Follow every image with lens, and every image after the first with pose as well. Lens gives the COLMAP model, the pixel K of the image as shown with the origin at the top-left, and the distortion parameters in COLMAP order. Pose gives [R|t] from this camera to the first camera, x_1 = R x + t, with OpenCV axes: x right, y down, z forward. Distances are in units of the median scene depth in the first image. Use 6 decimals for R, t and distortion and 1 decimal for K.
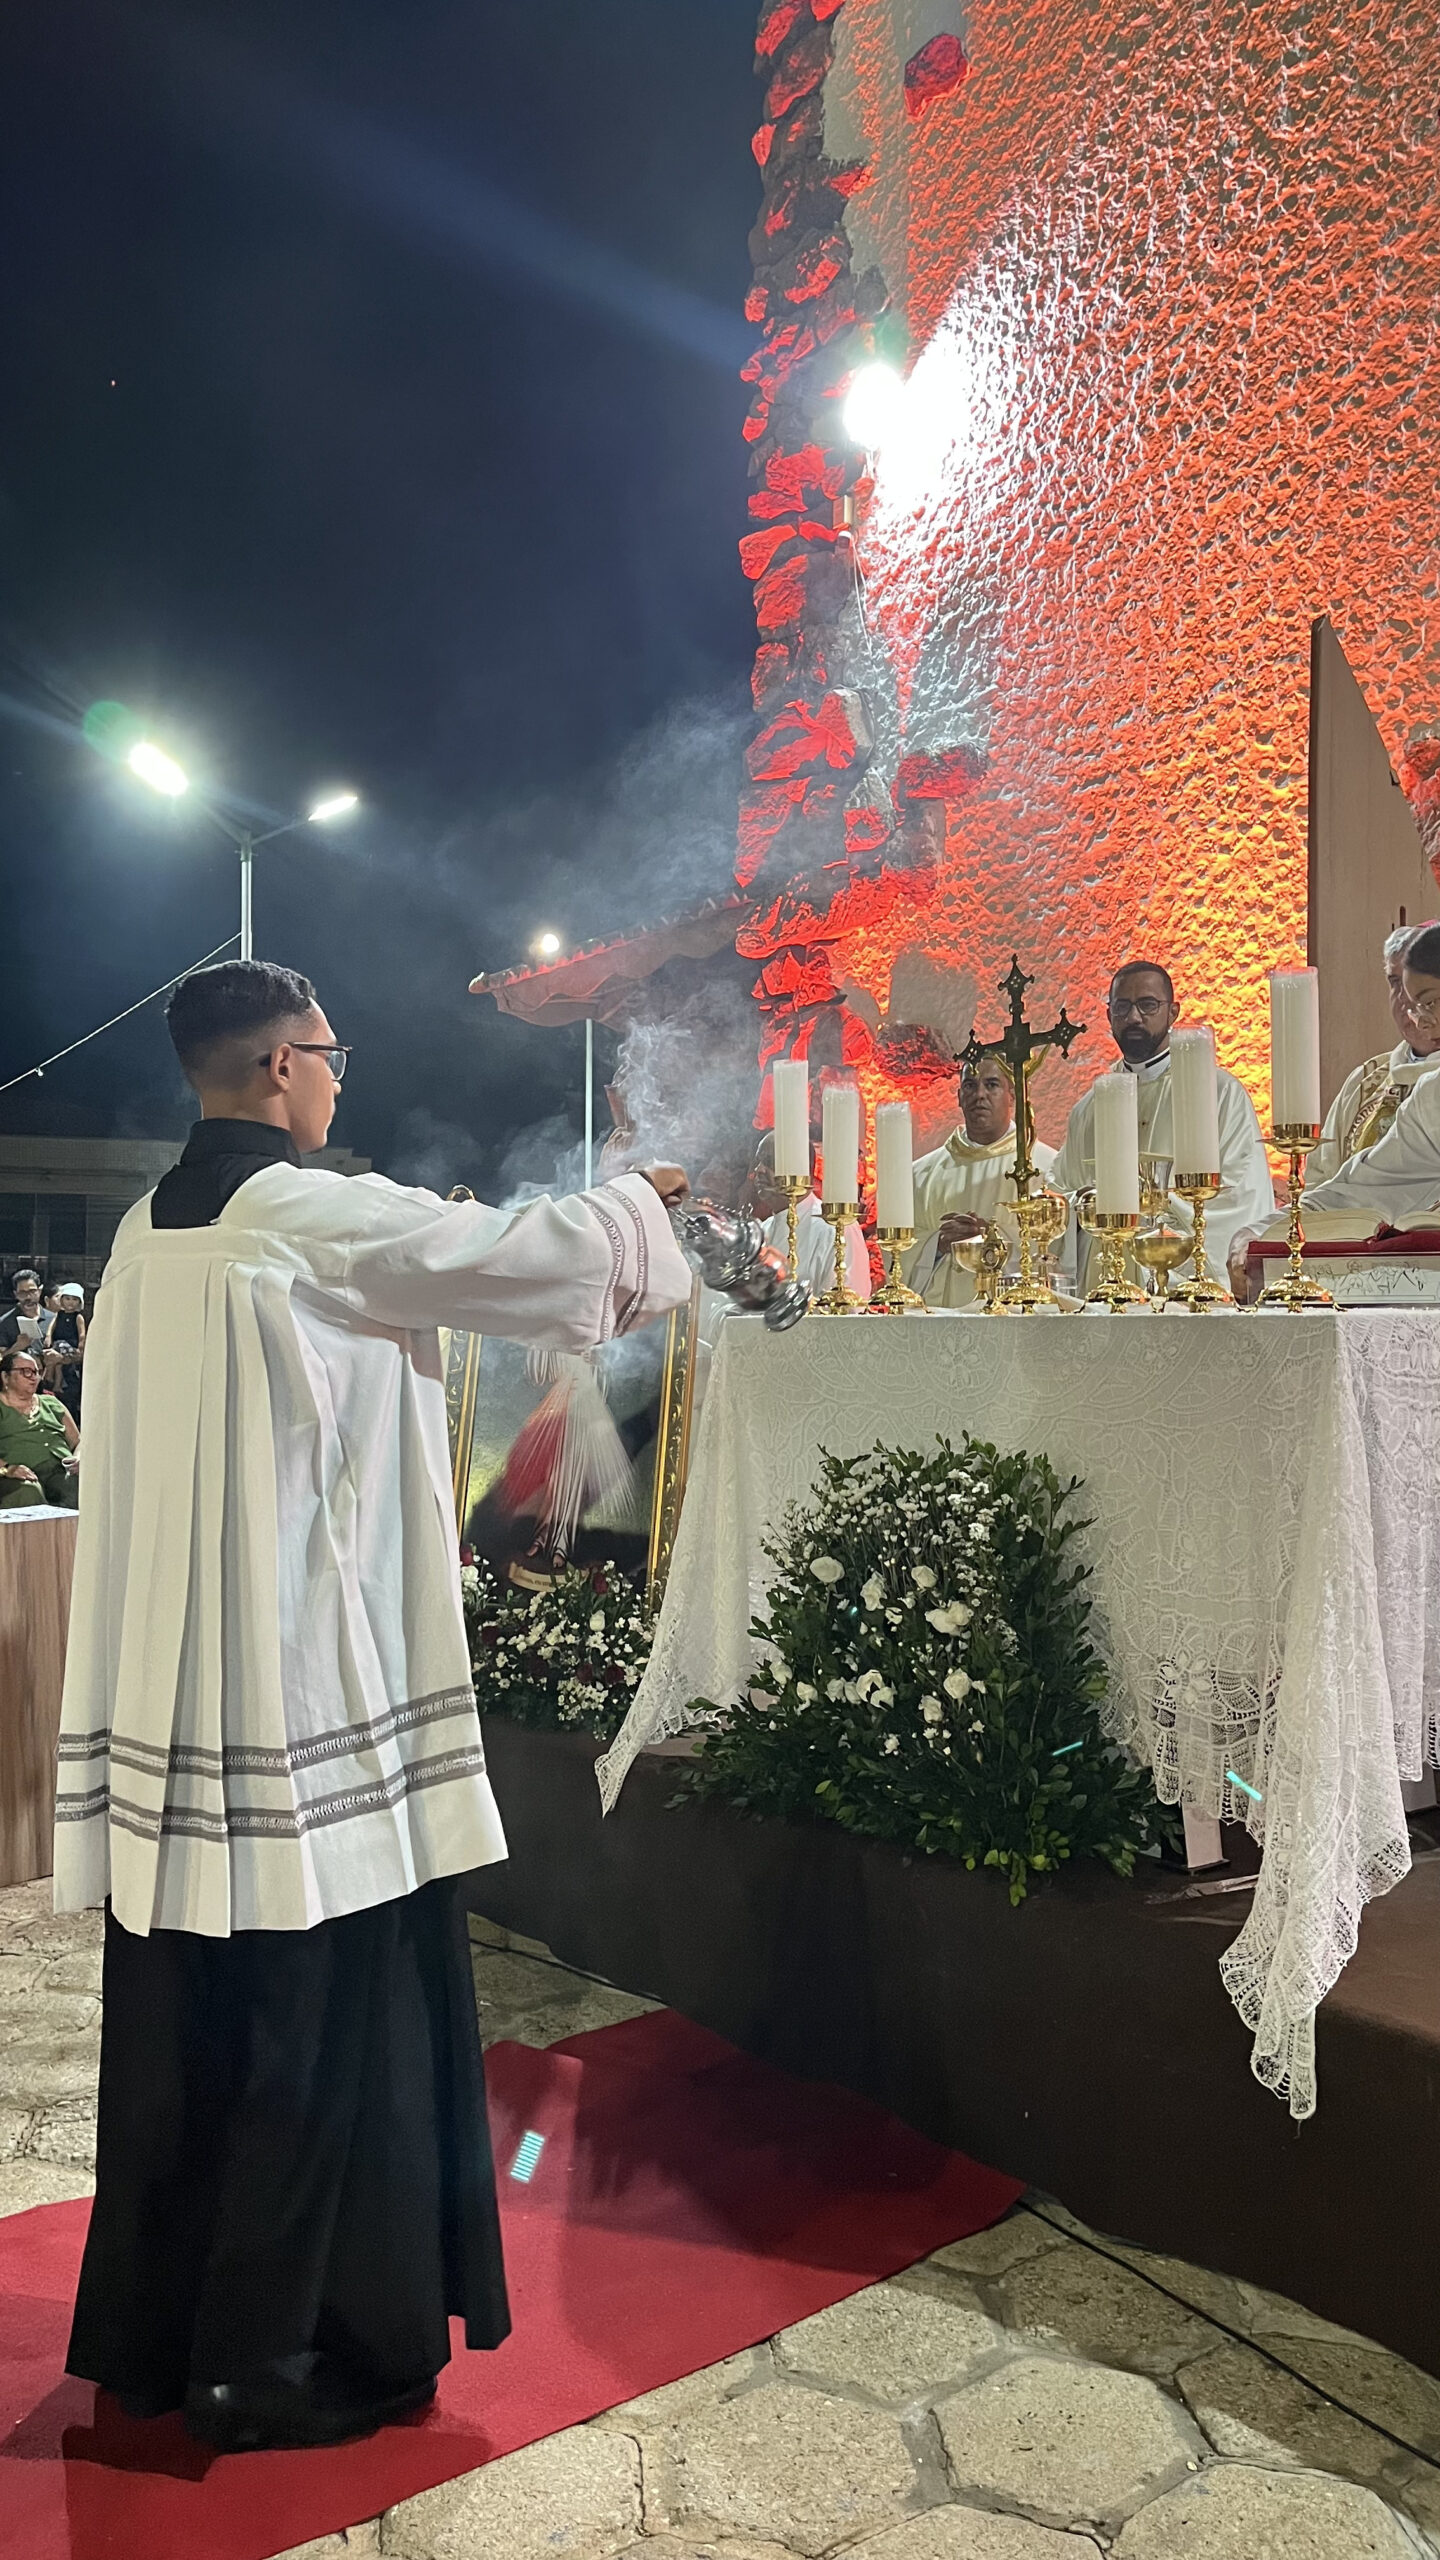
lens RADIAL K [[1933.0, 0, 718.9], [0, 1933.0, 1271.0], [0, 0, 1]] dist [0.050654, -0.046803]
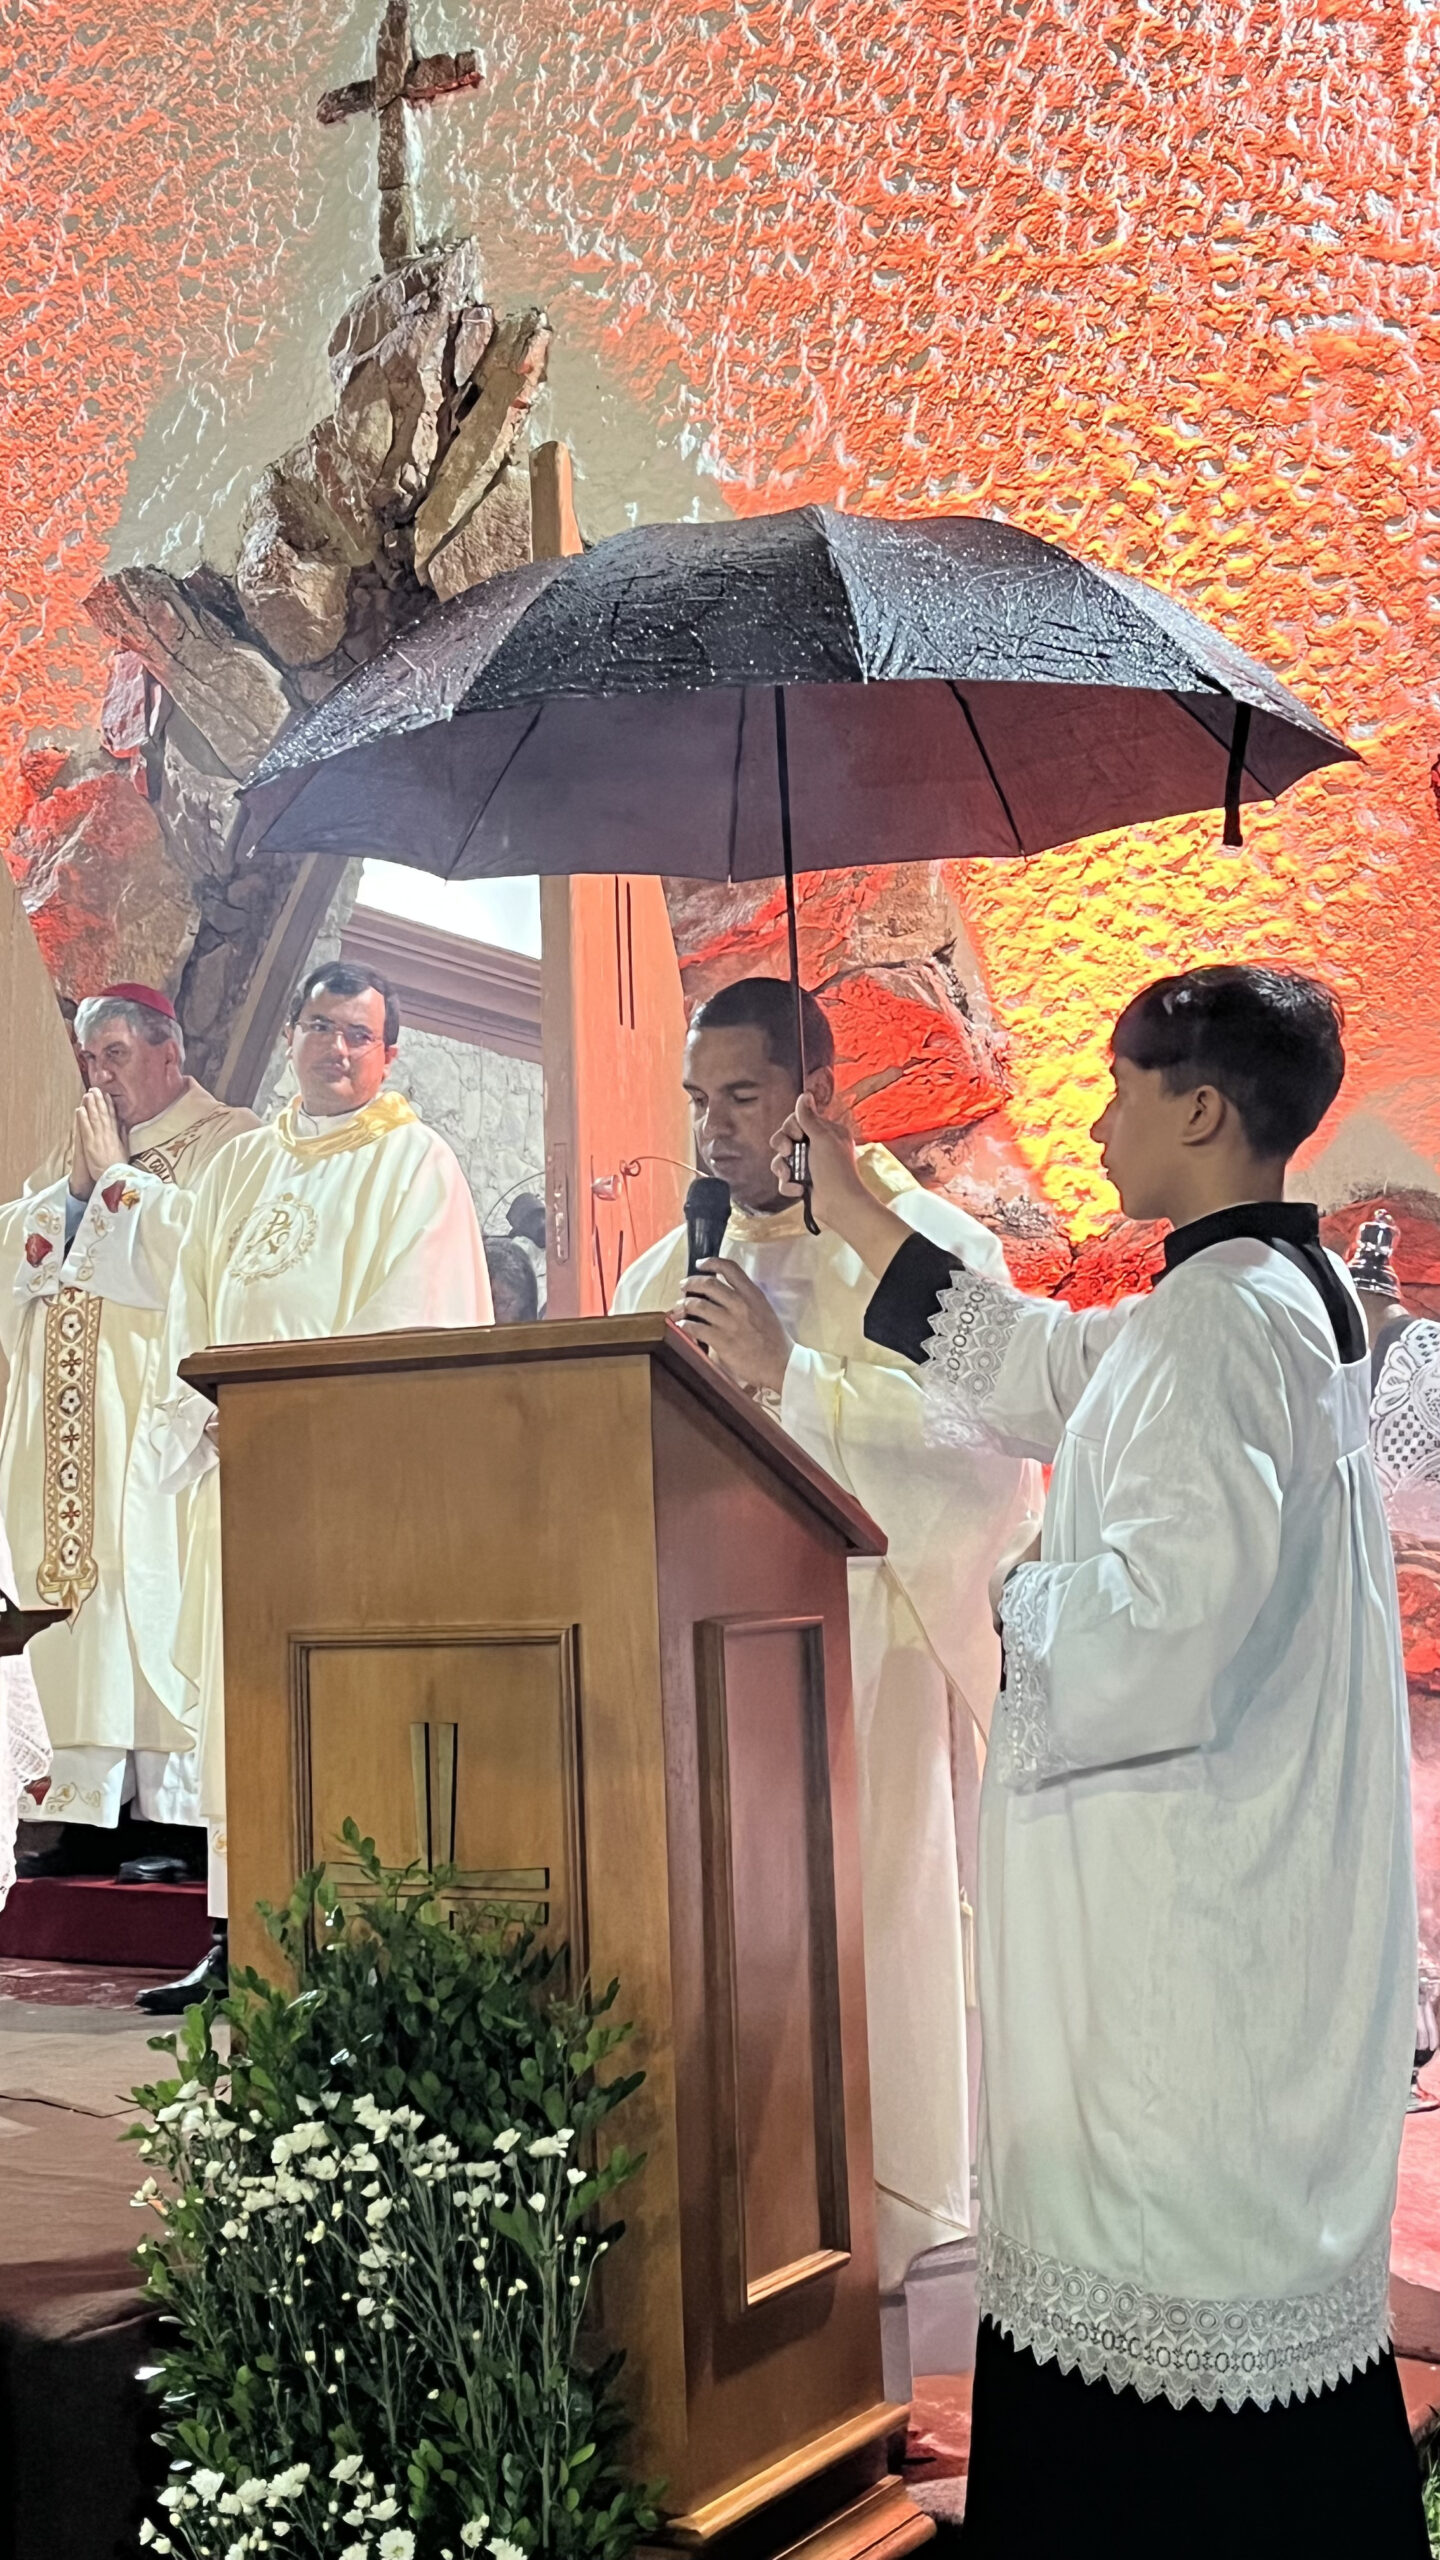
lens RADIAL K [[3112.4, 0, 645.1], [0, 3112.4, 1282.9], [0, 0, 1]] dist [0.039263, 0.000000]
pose [[0.918746, 0.033494, 0.393425, 0.080314], [-0.011407, 0.998231, -0.058346, 0.008164], [-0.394684, 0.049118, 0.917503, -0.183292]]
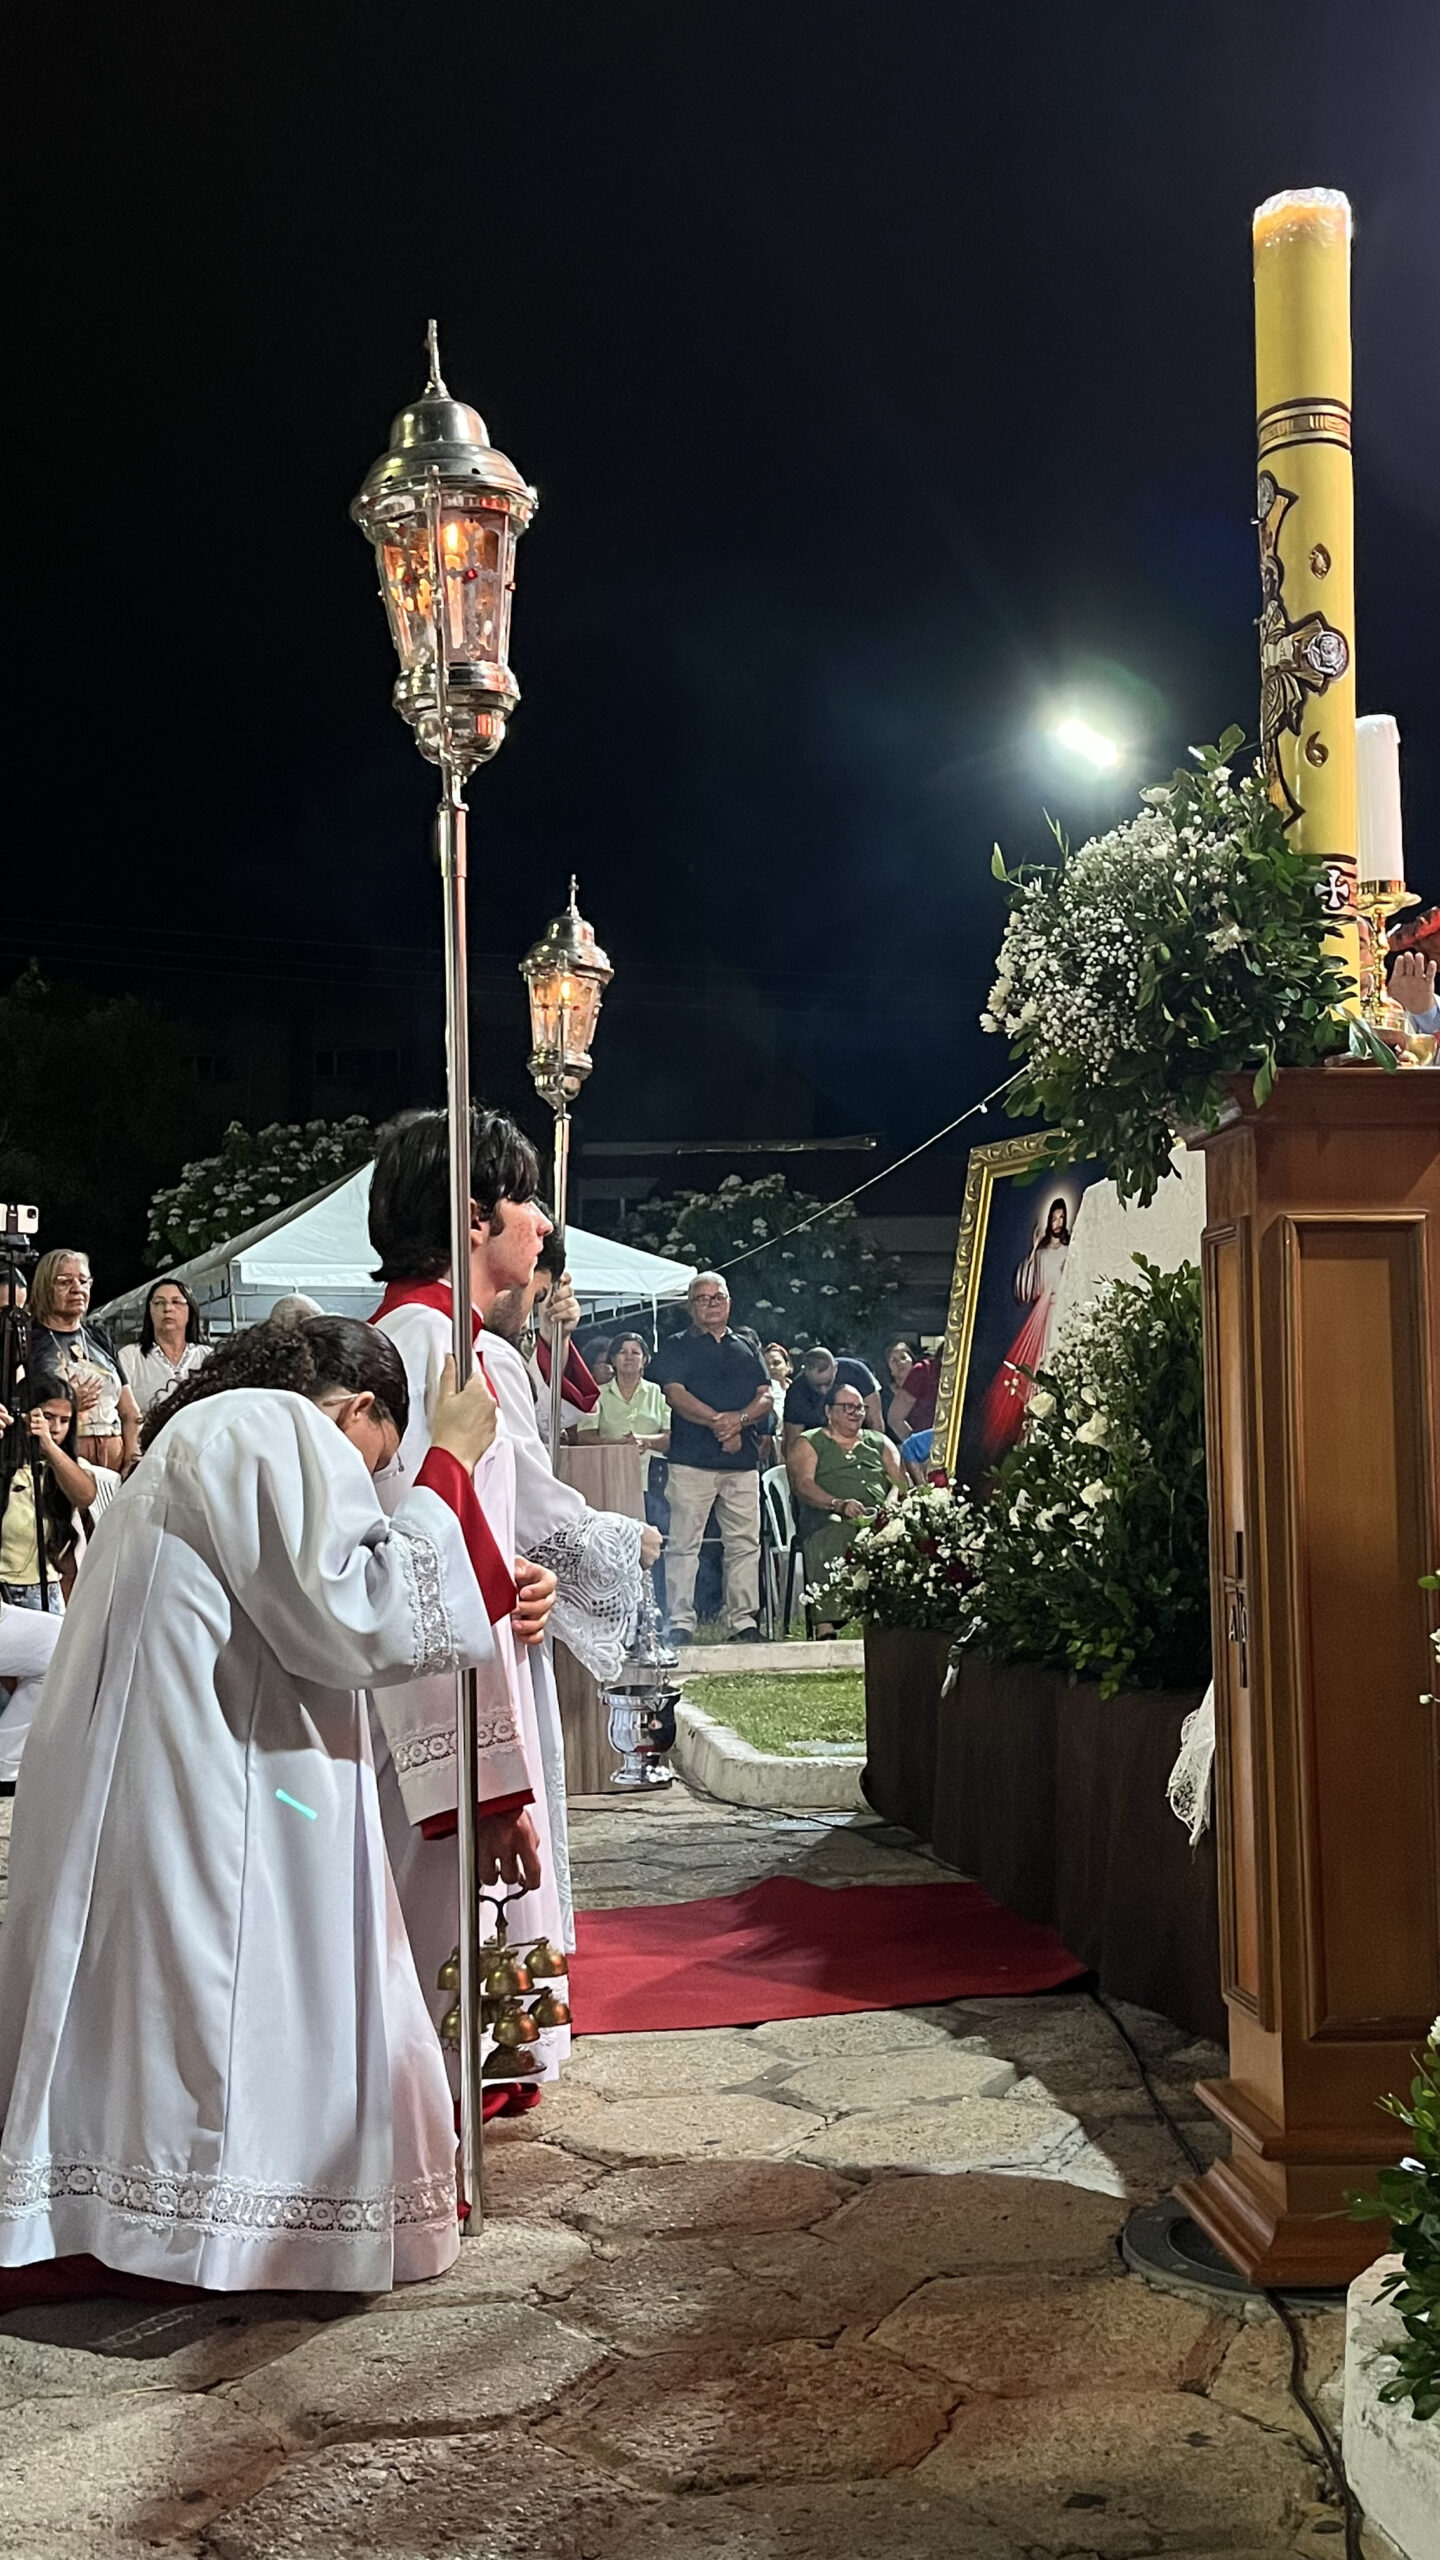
lens RADIAL K [[2543.8, 0, 643.6], [0, 2543.8, 1294.3], [0, 0, 1]] dist [-0.004239, 0.000000]
pose [[0.847801, -0.042127, -0.528638, 0.255165], [0.019511, 0.998643, -0.048292, 0.071167], [0.529955, 0.030628, 0.847473, -0.085653]]
